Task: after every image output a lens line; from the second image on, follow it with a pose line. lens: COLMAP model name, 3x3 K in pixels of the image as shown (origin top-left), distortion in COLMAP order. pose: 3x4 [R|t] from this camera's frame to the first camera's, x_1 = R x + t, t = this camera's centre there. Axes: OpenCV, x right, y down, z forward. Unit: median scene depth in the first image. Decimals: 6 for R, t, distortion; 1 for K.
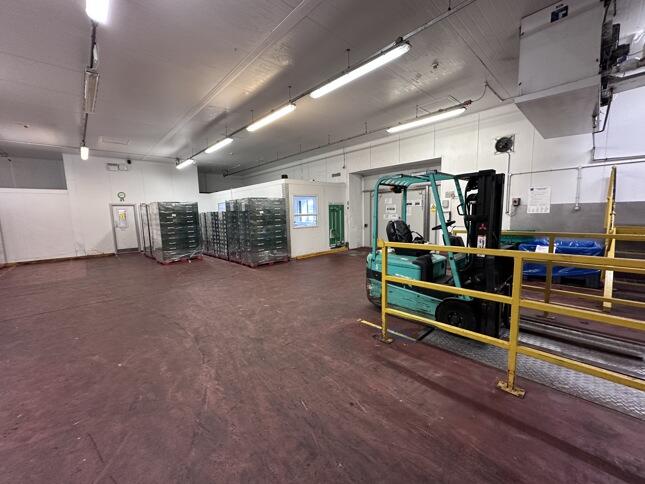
lens RADIAL K [[255.7, 0, 323.5], [0, 255.7, 241.9], [0, 0, 1]] dist [-0.001365, -0.000324]
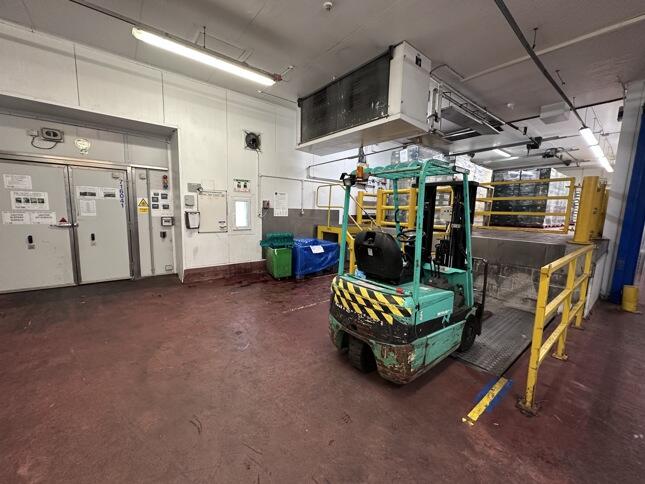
lens RADIAL K [[255.7, 0, 322.7], [0, 255.7, 242.0], [0, 0, 1]] dist [-0.001365, -0.000324]
pose [[0.083680, -0.092993, 0.992144, -0.221223], [0.085868, 0.992606, 0.085794, -0.080637], [-0.992786, 0.078015, 0.091046, 0.717018]]
